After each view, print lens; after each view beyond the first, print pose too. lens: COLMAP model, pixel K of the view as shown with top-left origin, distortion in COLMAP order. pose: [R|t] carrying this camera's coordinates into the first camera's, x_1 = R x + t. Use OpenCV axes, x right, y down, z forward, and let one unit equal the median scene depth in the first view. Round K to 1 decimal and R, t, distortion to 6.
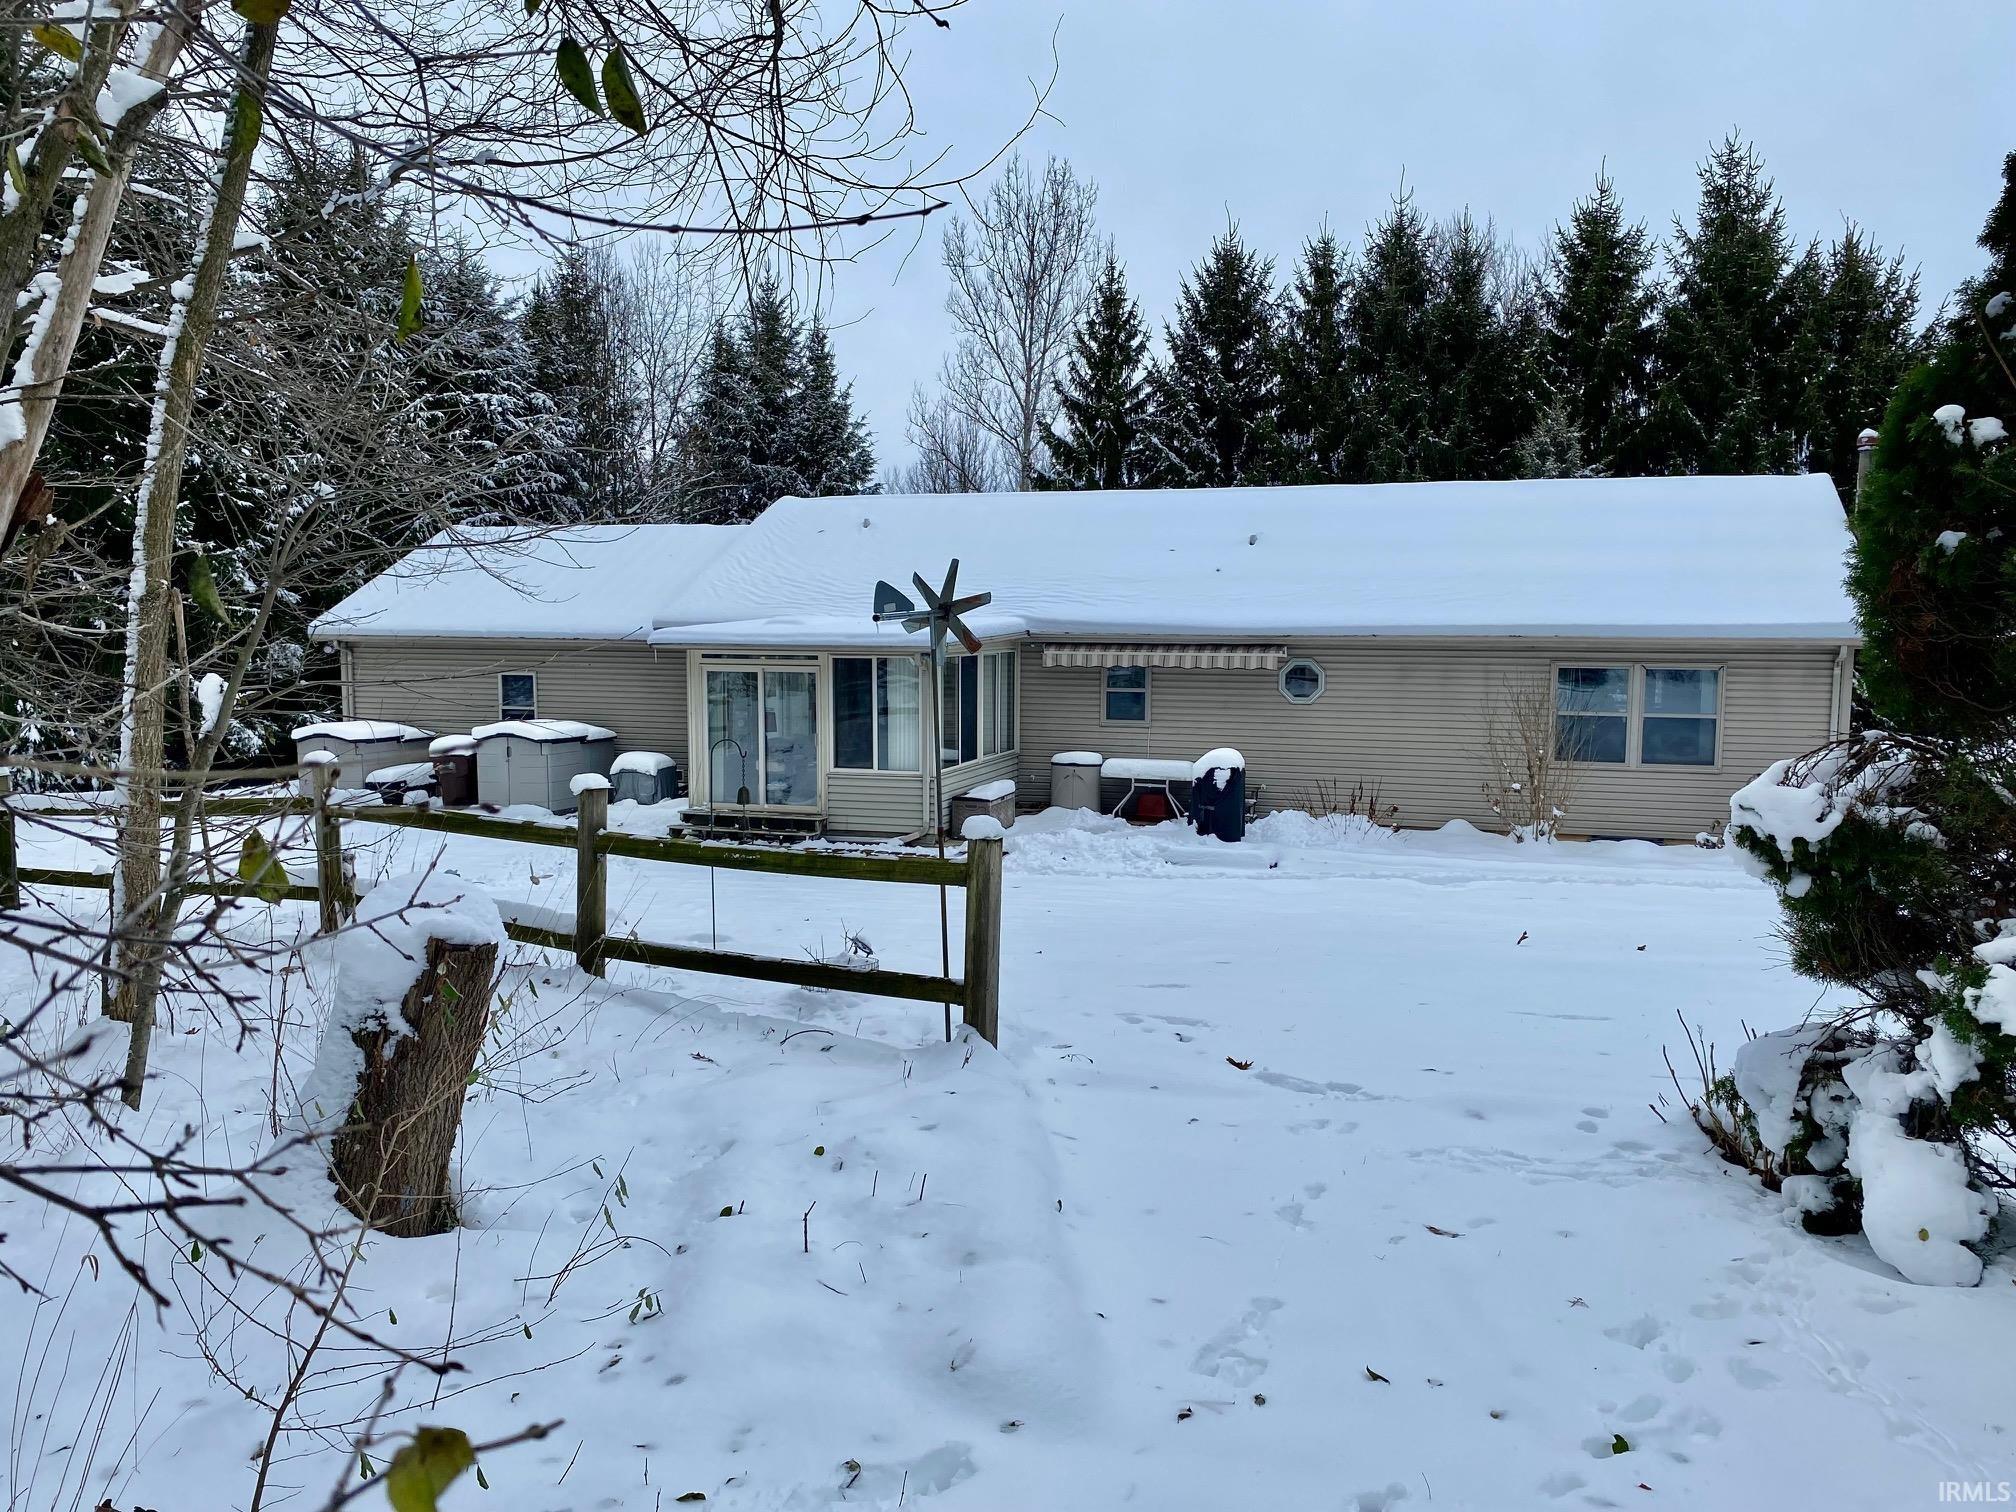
lens RADIAL K [[1538.0, 0, 1009.6], [0, 1538.0, 753.8], [0, 0, 1]] dist [0.006247, 0.001892]
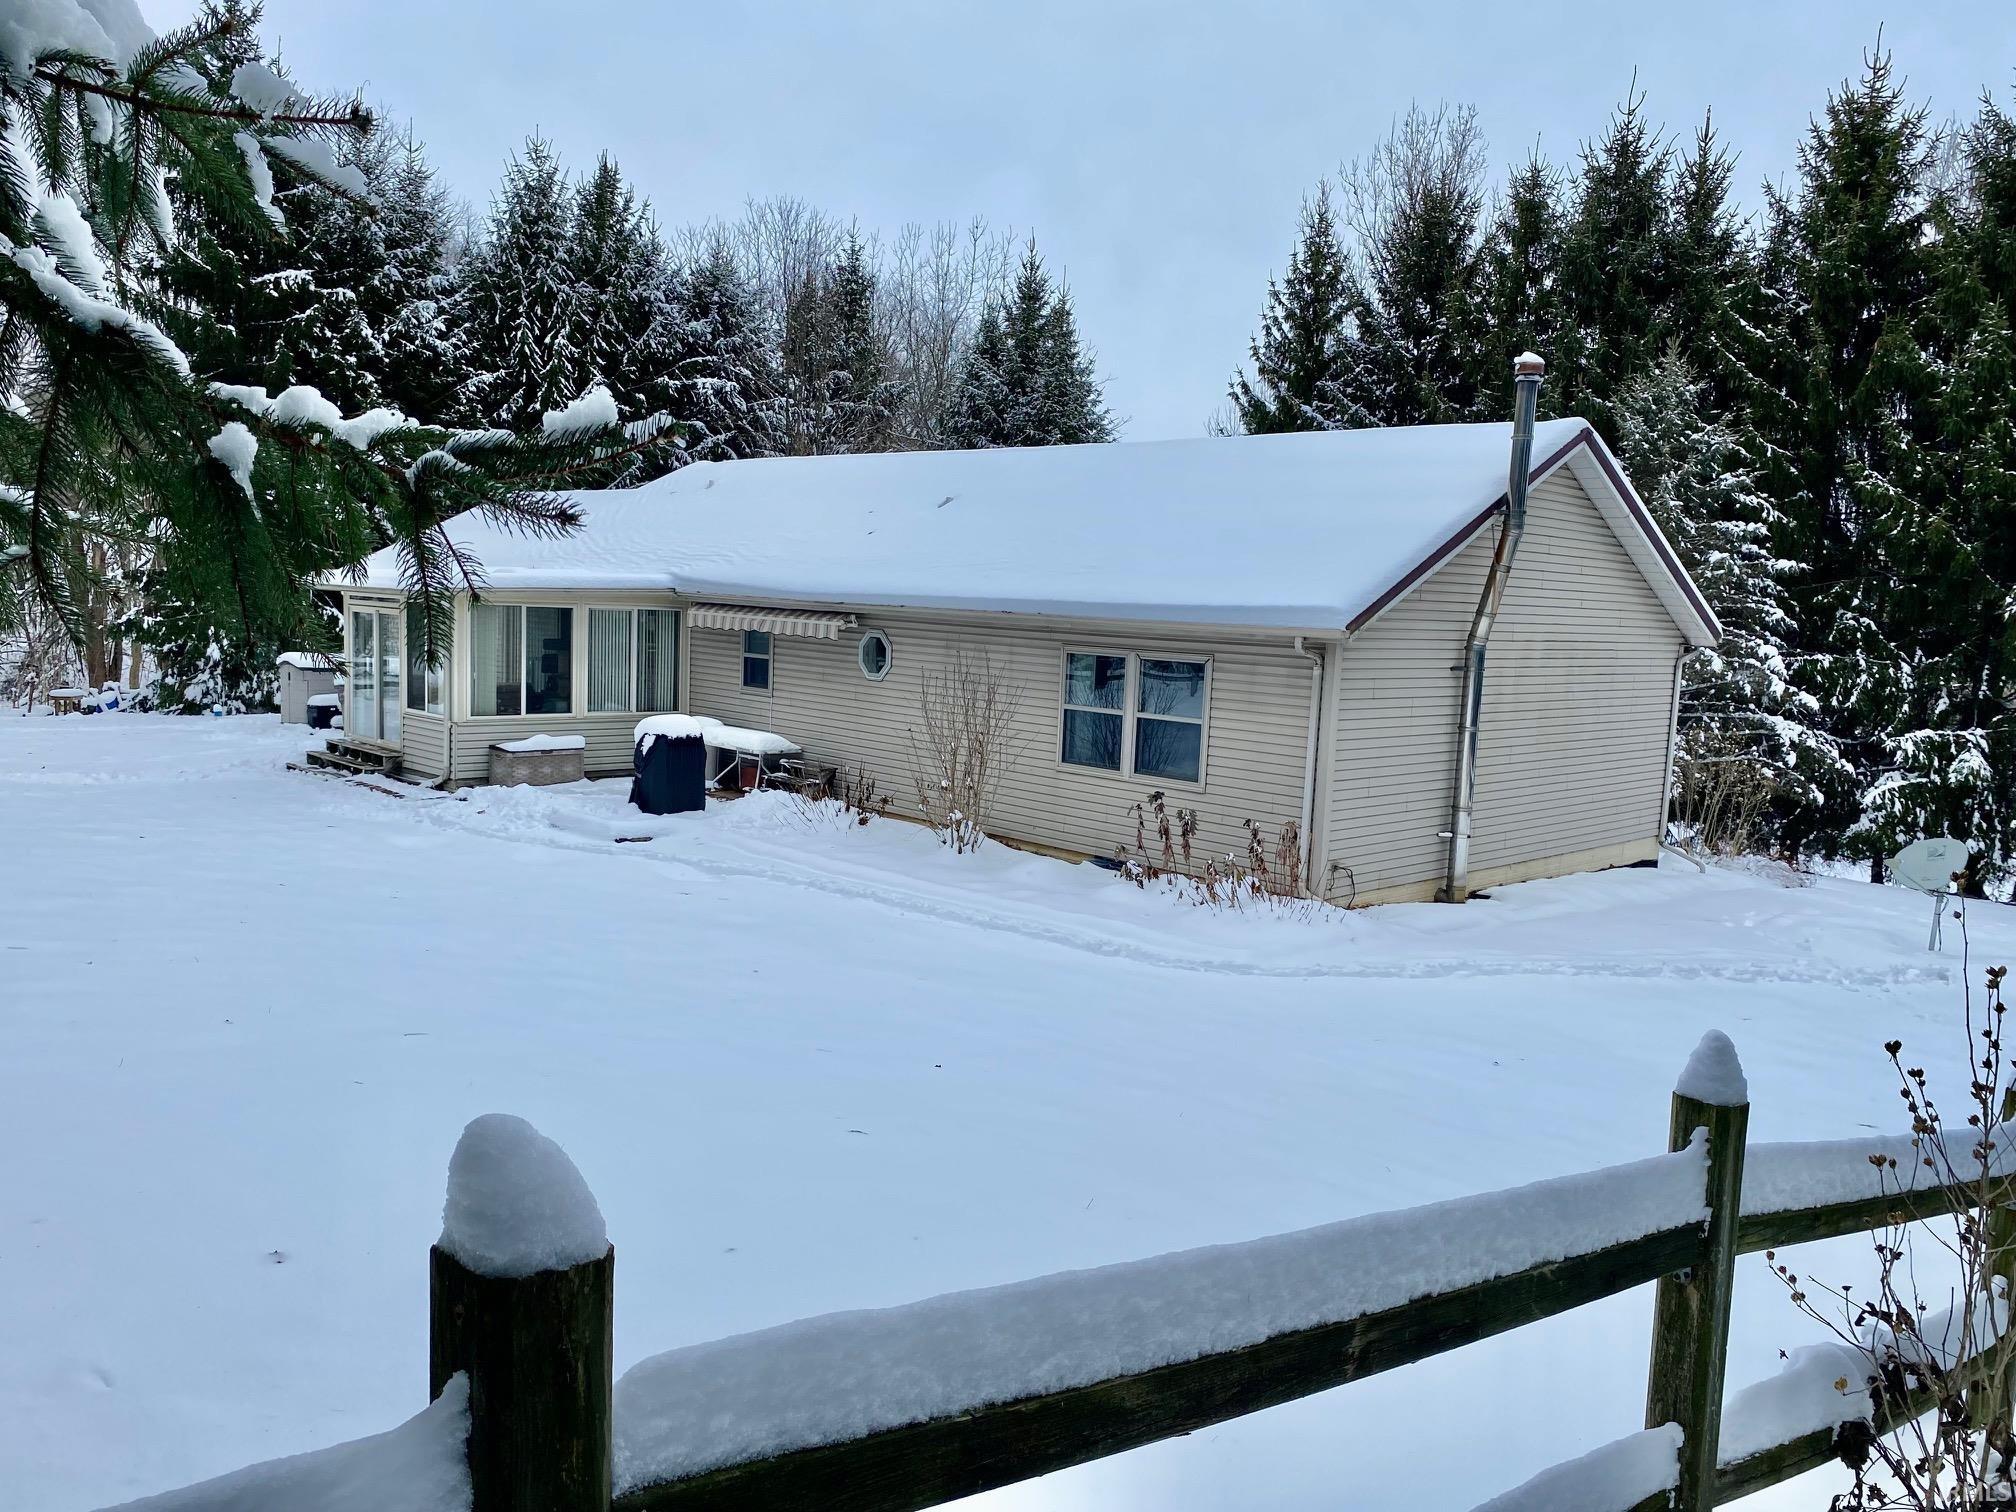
lens RADIAL K [[1538.0, 0, 1008.6], [0, 1538.0, 759.4], [0, 0, 1]] dist [0.006247, 0.001892]
pose [[0.882515, 0.087078, -0.462153, 0.681030], [-0.084078, 0.996090, 0.027127, -0.016292], [0.462708, 0.014917, 0.886385, 0.222370]]
